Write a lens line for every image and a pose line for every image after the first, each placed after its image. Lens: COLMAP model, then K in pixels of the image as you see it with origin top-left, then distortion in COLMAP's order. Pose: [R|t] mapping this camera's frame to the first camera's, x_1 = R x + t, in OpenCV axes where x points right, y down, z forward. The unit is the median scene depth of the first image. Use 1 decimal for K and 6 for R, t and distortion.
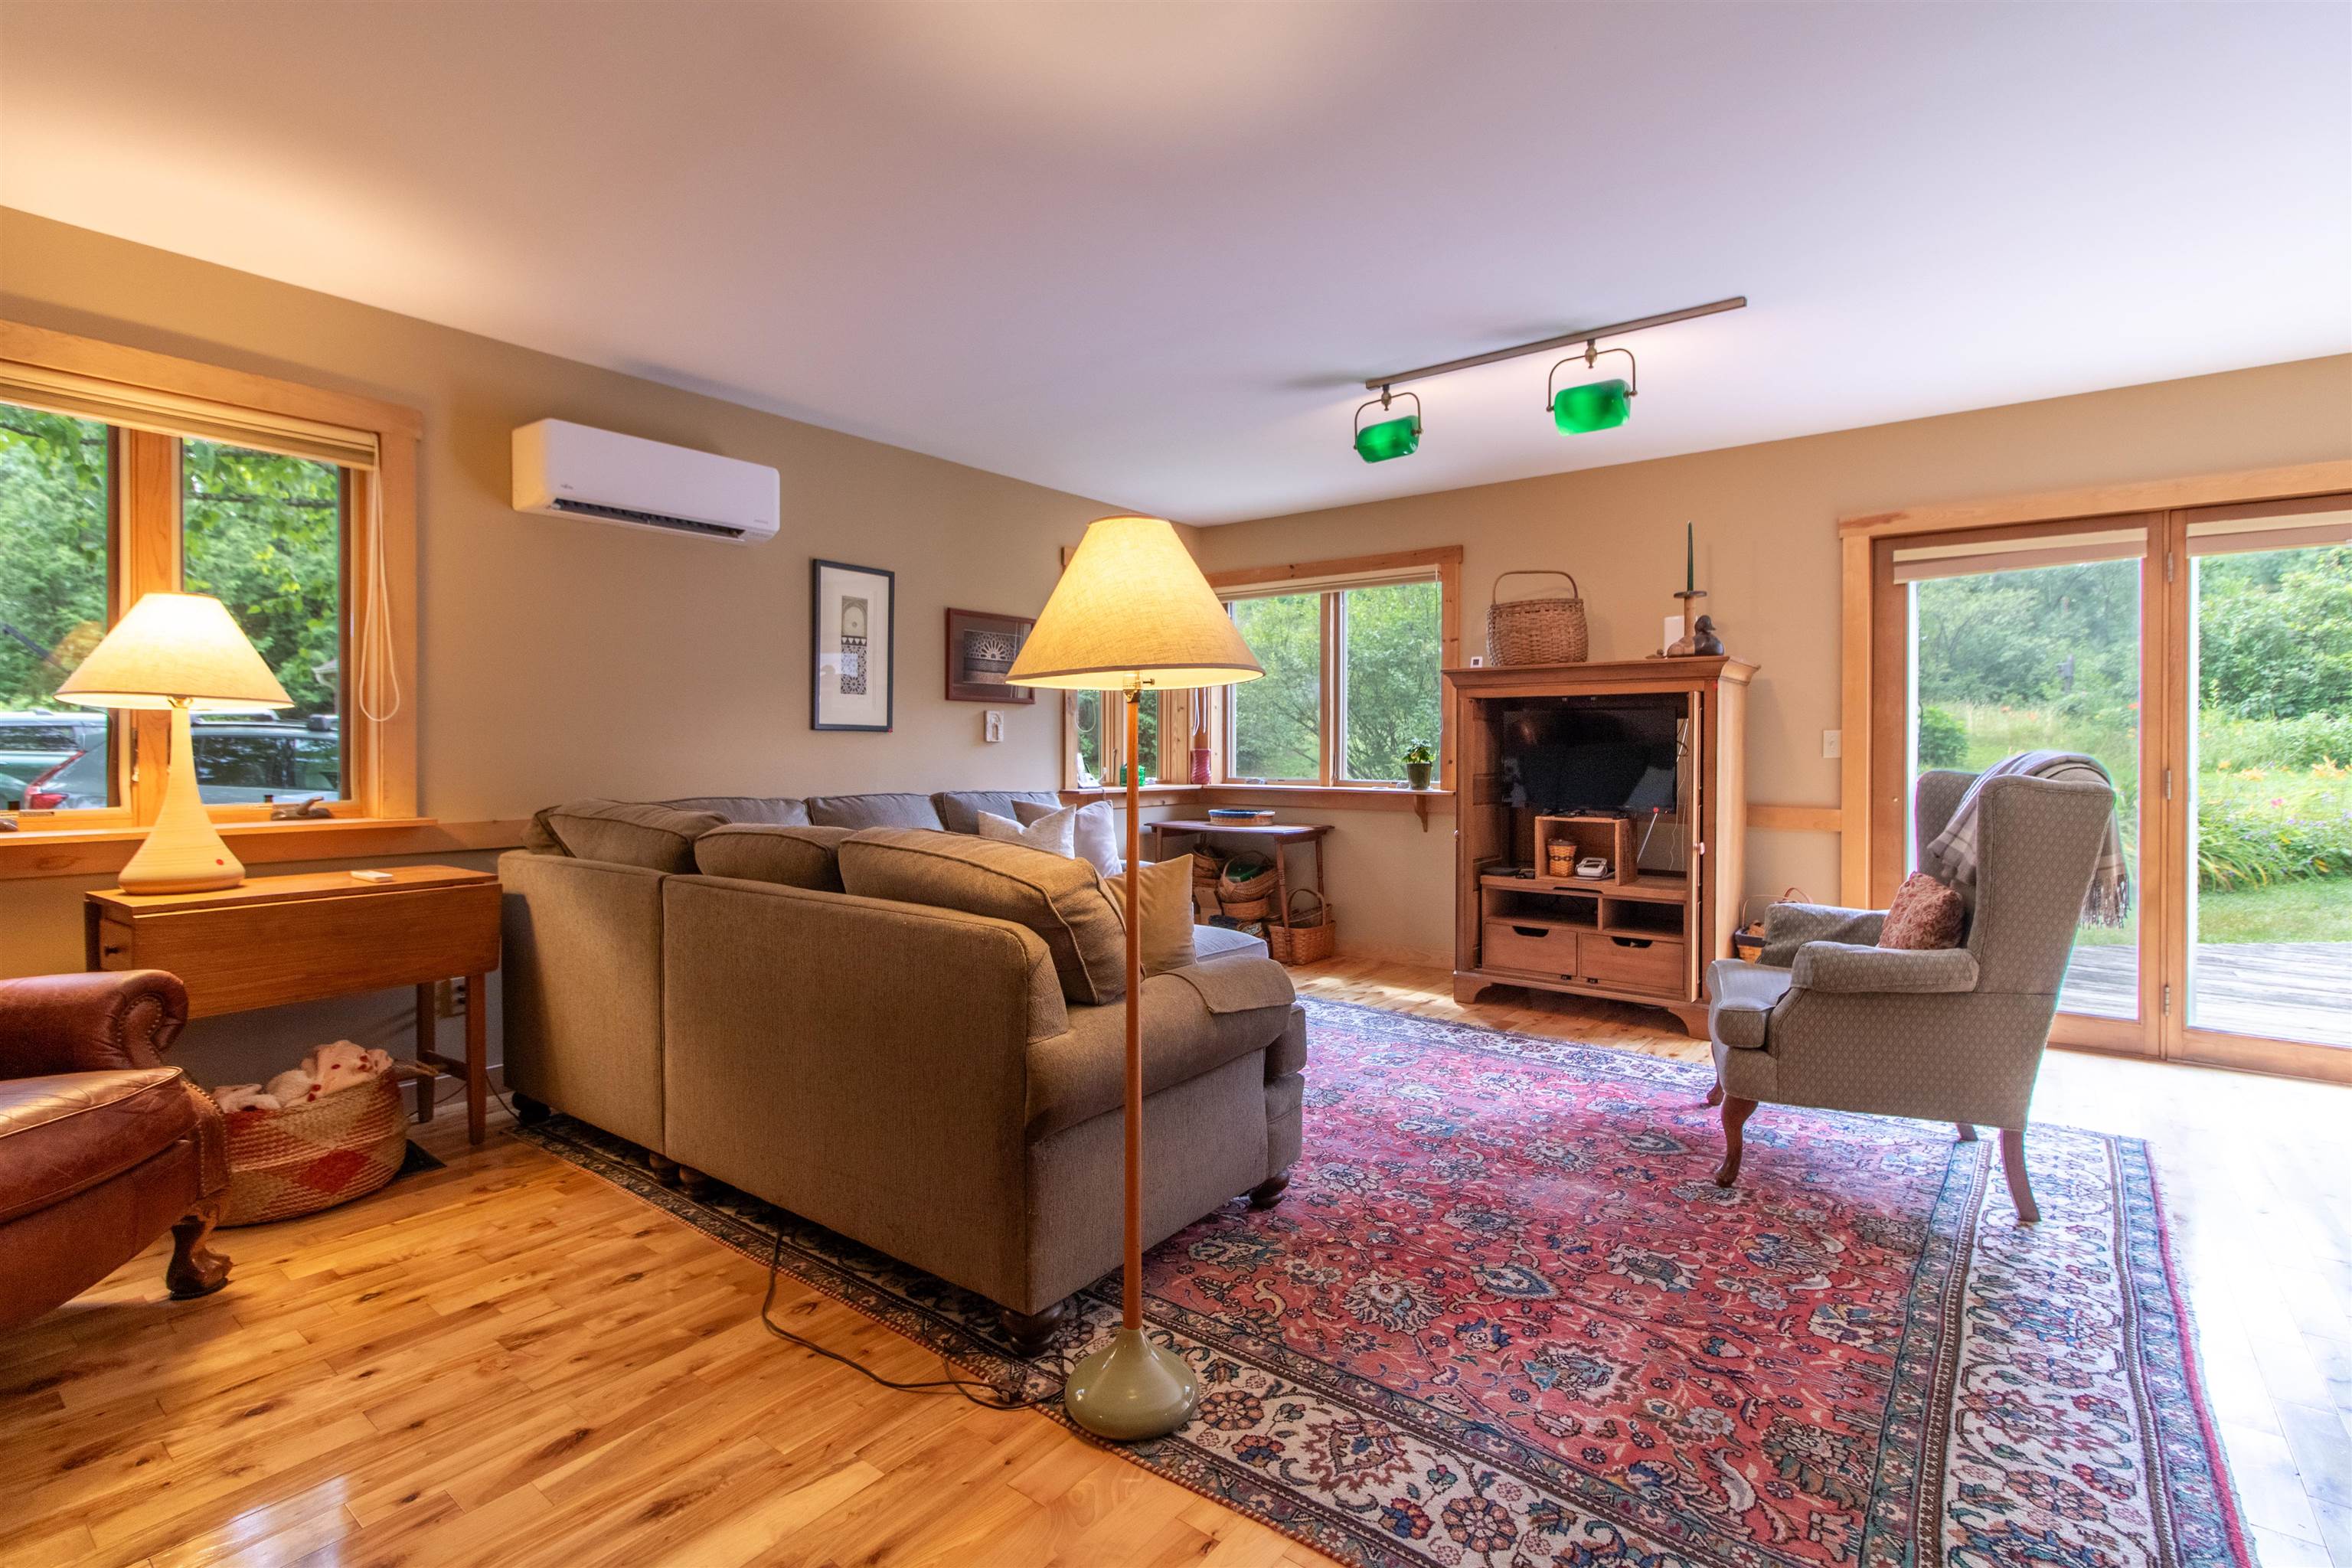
lens RADIAL K [[1092.7, 0, 1181.0], [0, 1092.7, 762.6], [0, 0, 1]] dist [-0.000877, -0.000161]
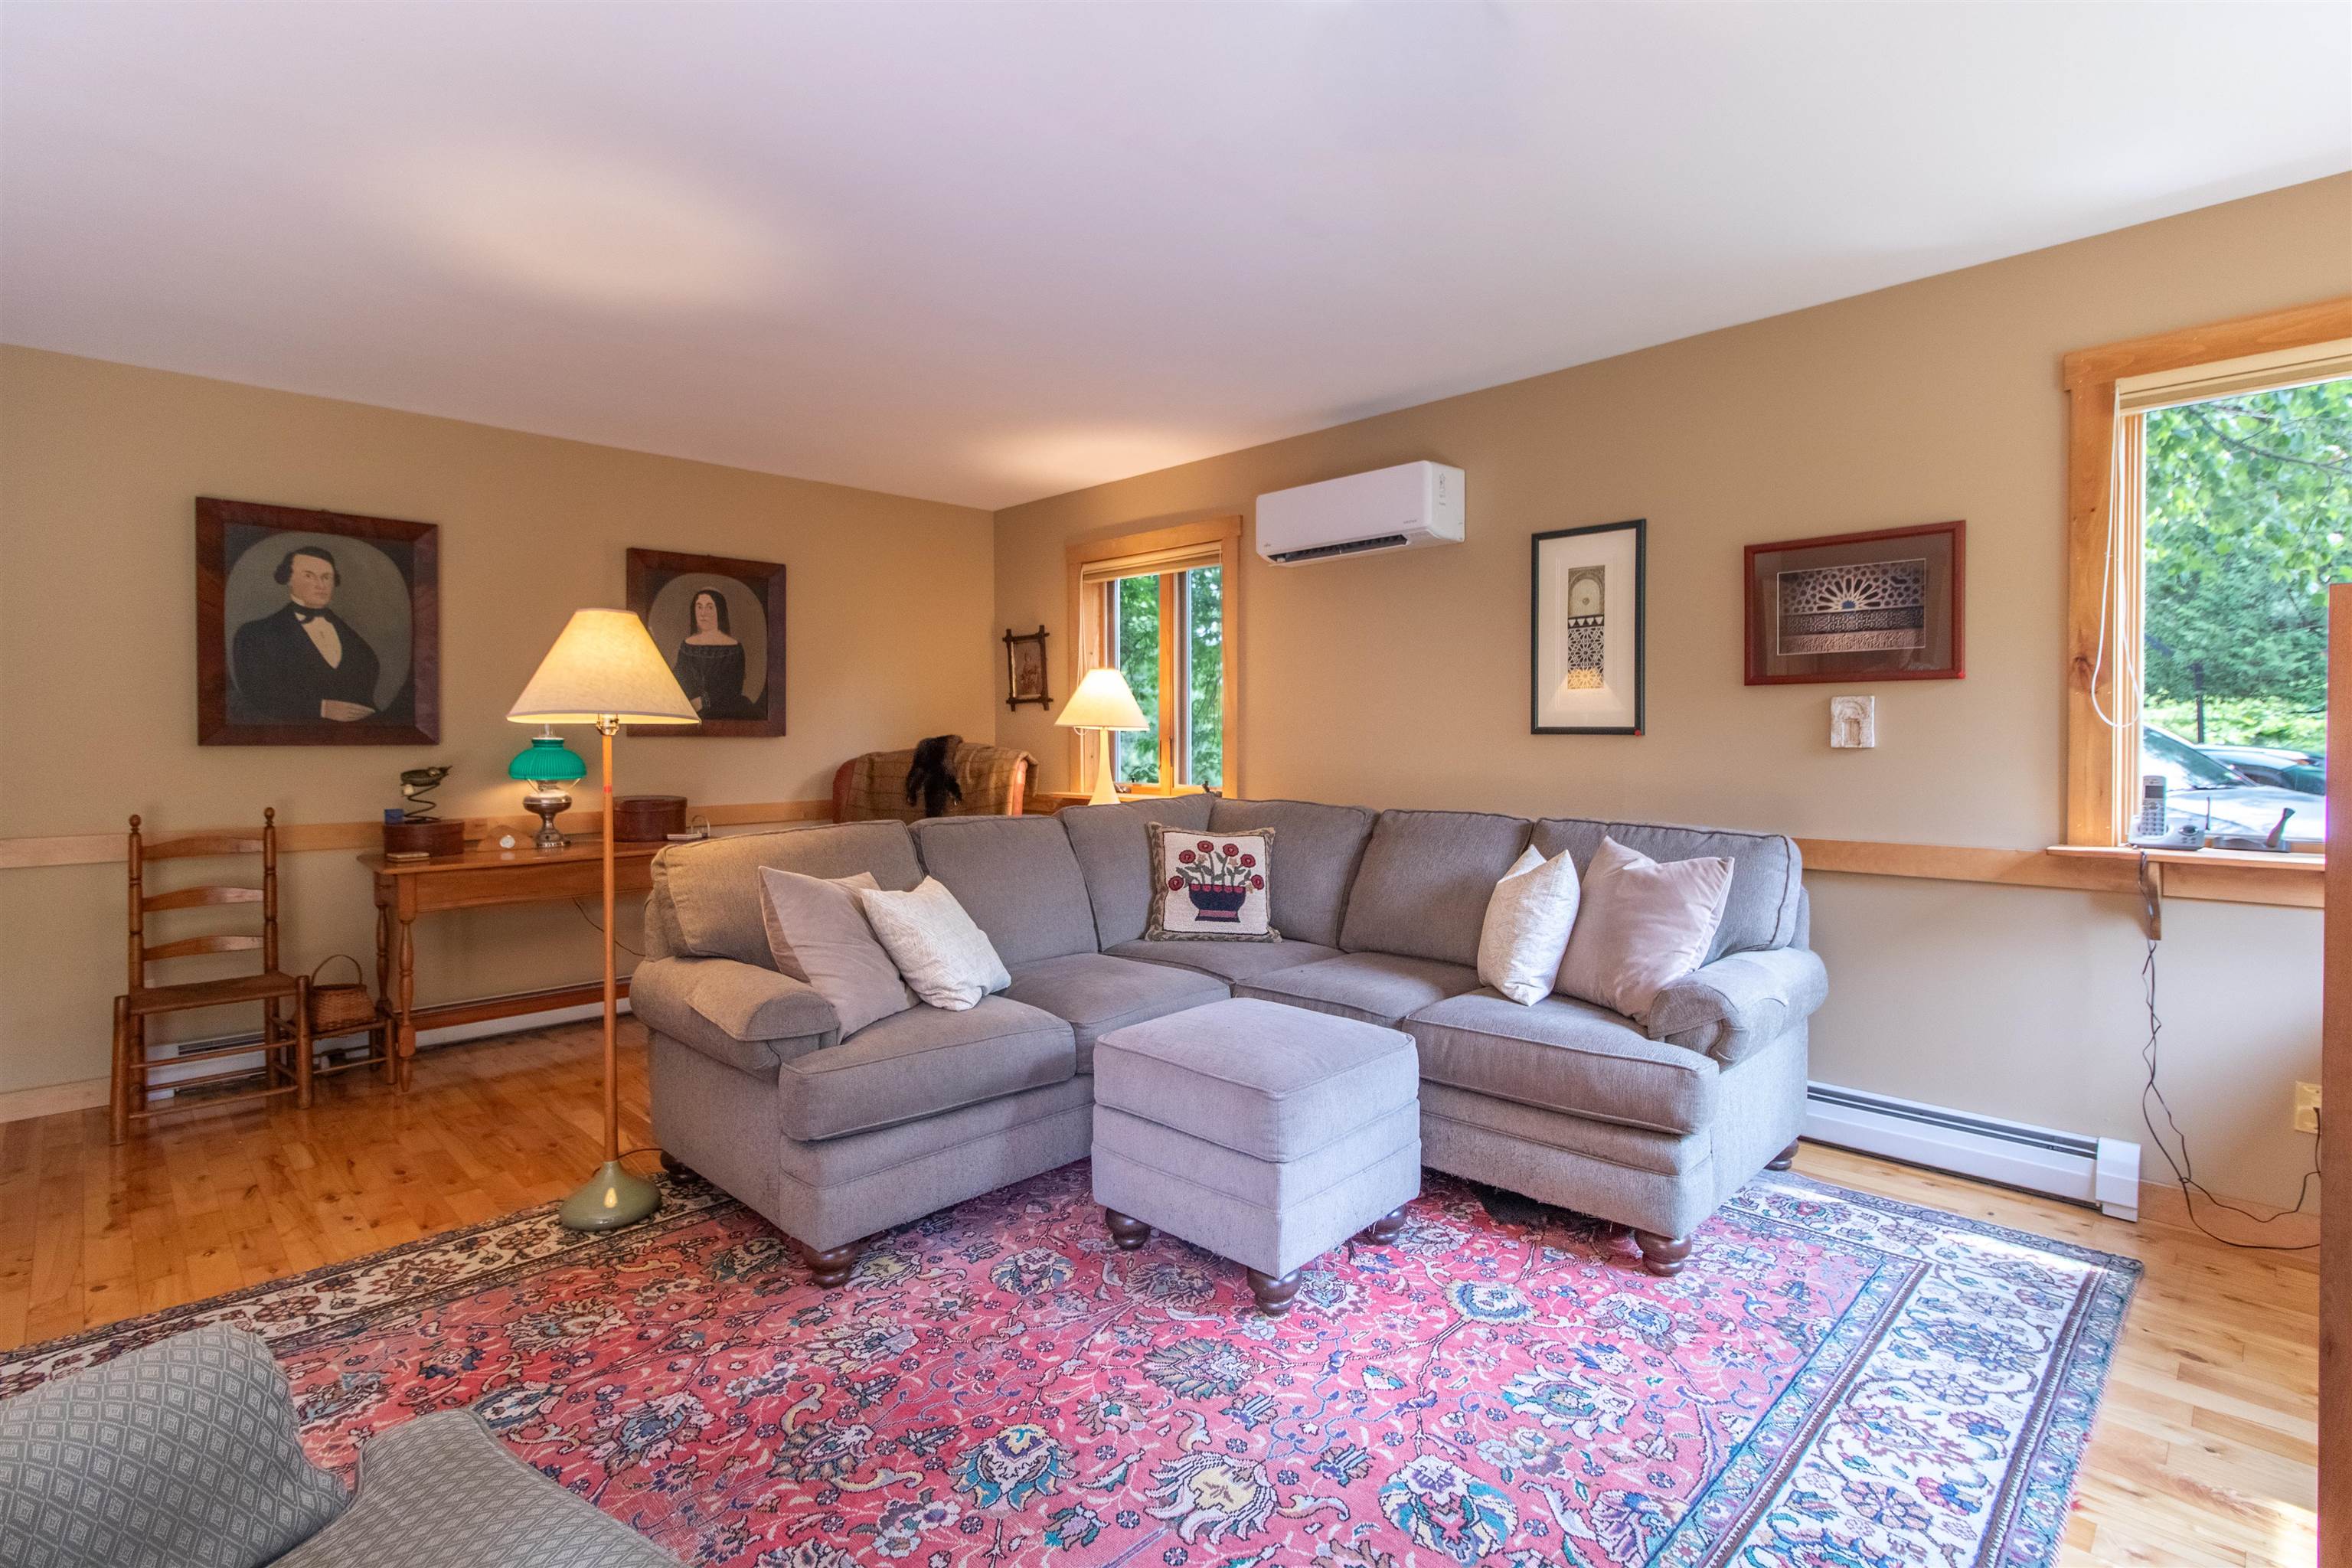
lens RADIAL K [[1092.7, 0, 1184.2], [0, 1092.7, 771.0], [0, 0, 1]] dist [-0.000877, -0.000161]
pose [[-0.122548, 0.030426, -0.991996, 0.943359], [-0.010574, 0.999433, 0.031960, -0.044569], [0.992406, 0.014406, -0.122156, 1.436917]]
